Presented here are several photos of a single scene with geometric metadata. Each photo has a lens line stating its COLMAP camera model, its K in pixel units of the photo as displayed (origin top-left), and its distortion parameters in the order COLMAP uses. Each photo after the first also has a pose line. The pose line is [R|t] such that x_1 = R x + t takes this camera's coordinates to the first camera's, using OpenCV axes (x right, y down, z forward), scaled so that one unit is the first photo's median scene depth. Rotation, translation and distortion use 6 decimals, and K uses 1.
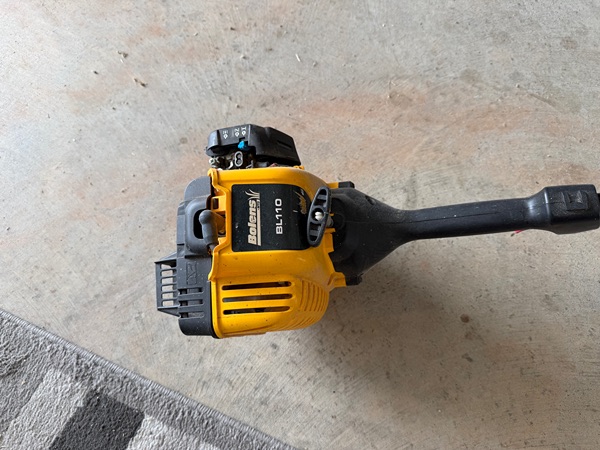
lens RADIAL K [[414.3, 0, 300.0], [0, 414.3, 225.0], [0, 0, 1]] dist [0.005905, -0.031067]
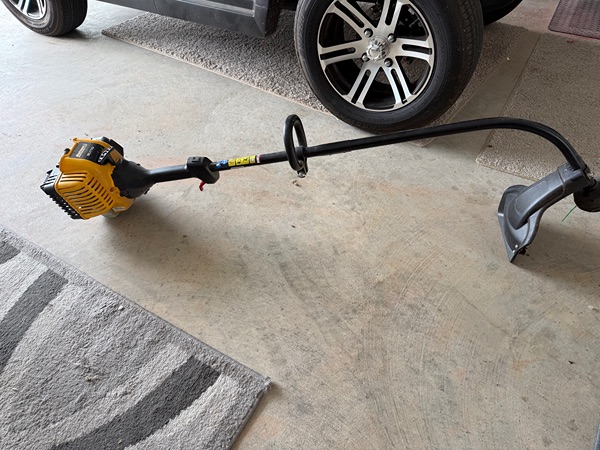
lens RADIAL K [[414.3, 0, 300.0], [0, 414.3, 225.0], [0, 0, 1]] dist [0.005905, -0.031067]
pose [[0.992109, 0.109410, -0.061233, 1.182796], [-0.125195, 0.890941, -0.436520, 1.093648], [0.006796, 0.440742, 0.897608, -0.977487]]
